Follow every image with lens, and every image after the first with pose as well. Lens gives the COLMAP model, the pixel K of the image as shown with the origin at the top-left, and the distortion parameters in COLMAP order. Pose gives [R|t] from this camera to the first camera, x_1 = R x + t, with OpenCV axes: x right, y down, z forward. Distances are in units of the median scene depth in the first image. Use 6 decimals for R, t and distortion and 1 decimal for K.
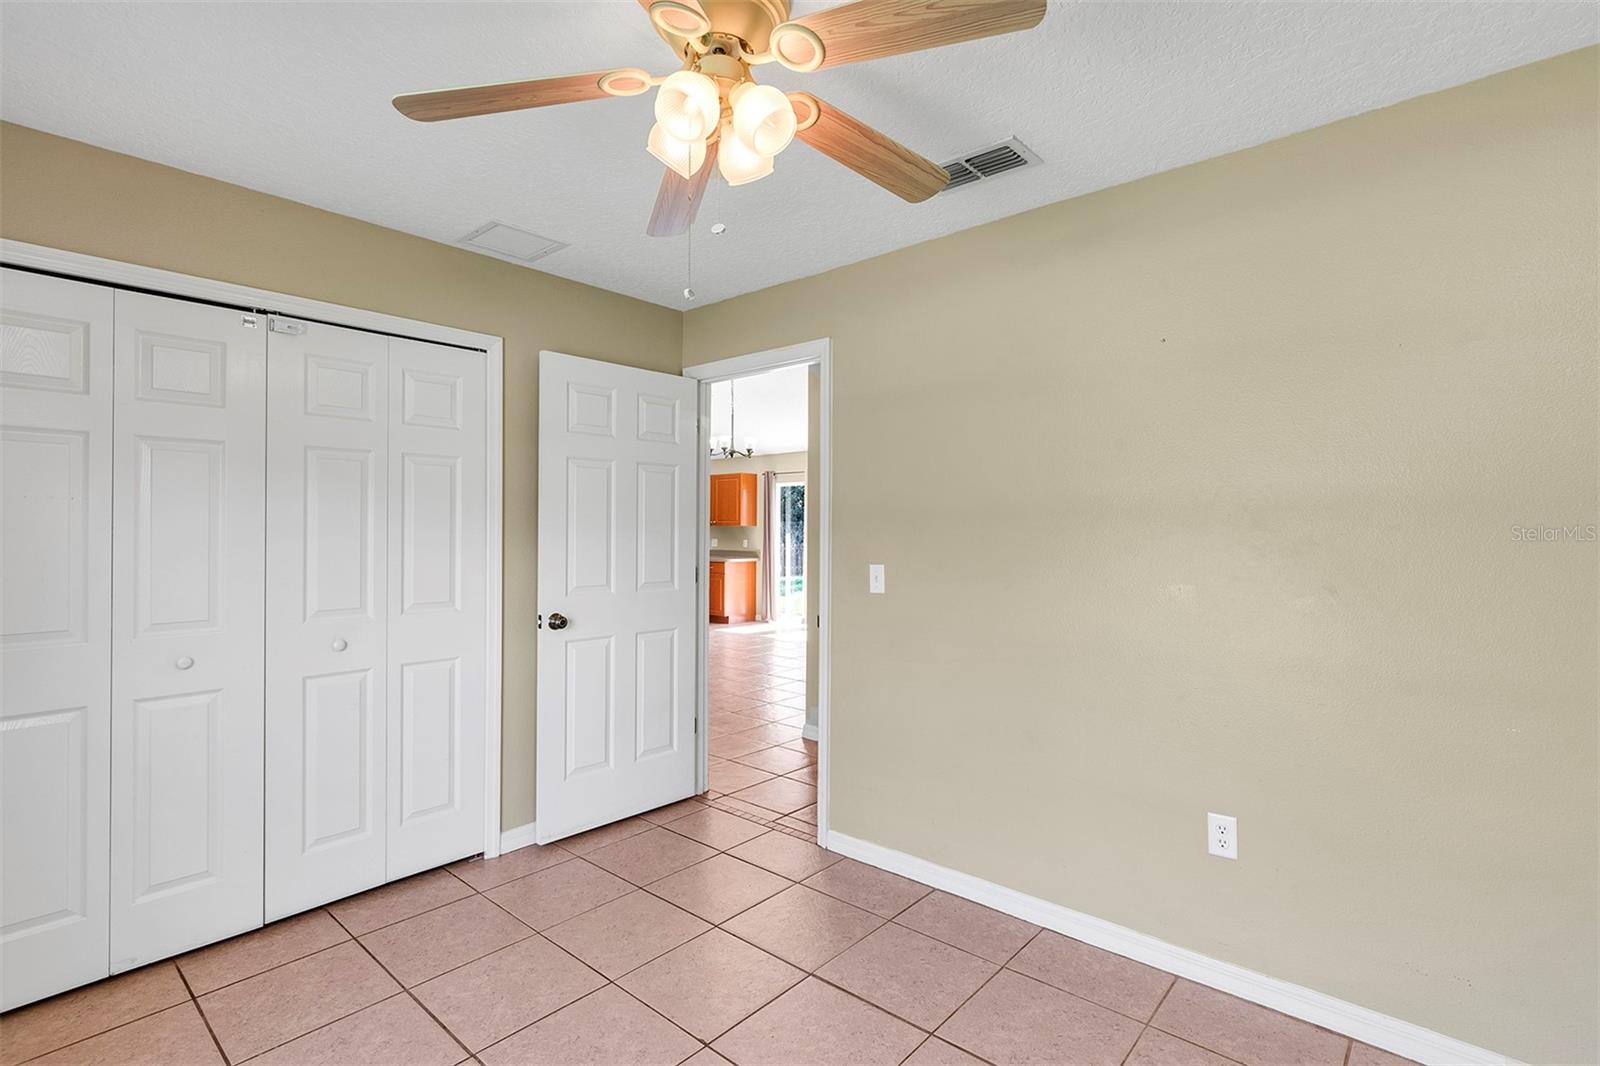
lens RADIAL K [[753.3, 0, 800.2], [0, 753.3, 524.7], [0, 0, 1]] dist [-0.001388, -0.001144]
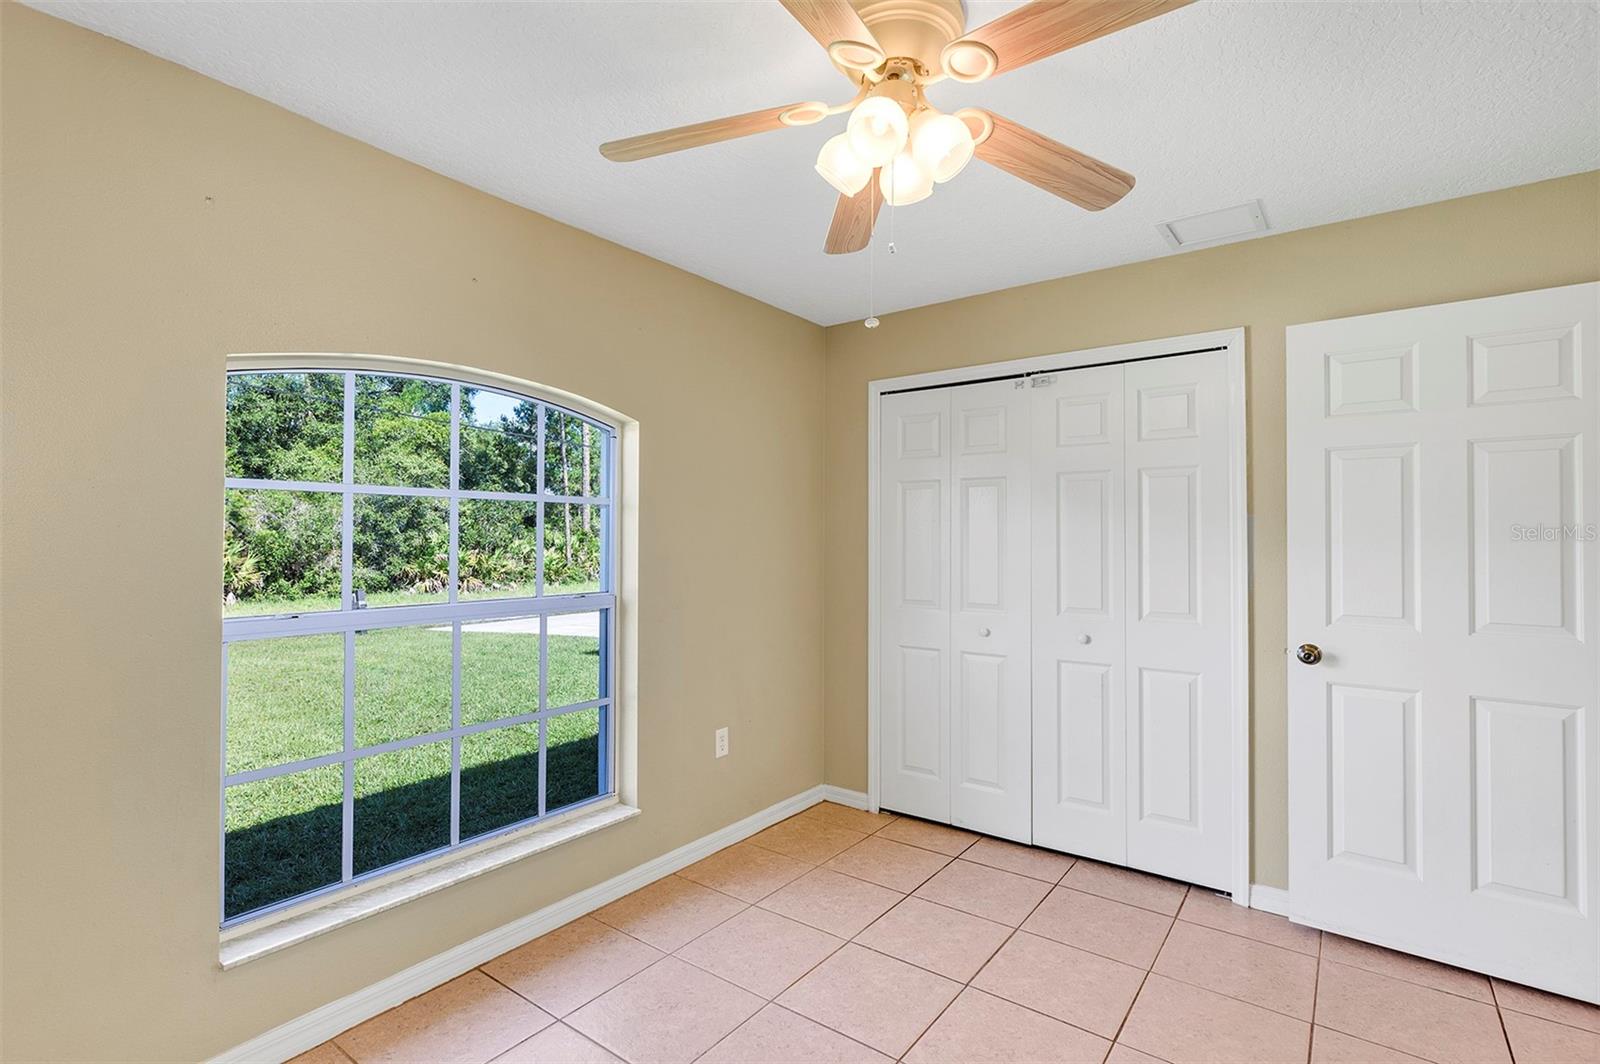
lens RADIAL K [[753.3, 0, 805.6], [0, 753.3, 536.9], [0, 0, 1]] dist [-0.001388, -0.001144]
pose [[0.078112, -0.007899, -0.996913, 0.459115], [-0.001152, 0.999967, -0.008014, 0.009563], [0.996944, 0.001775, 0.078100, 0.415860]]
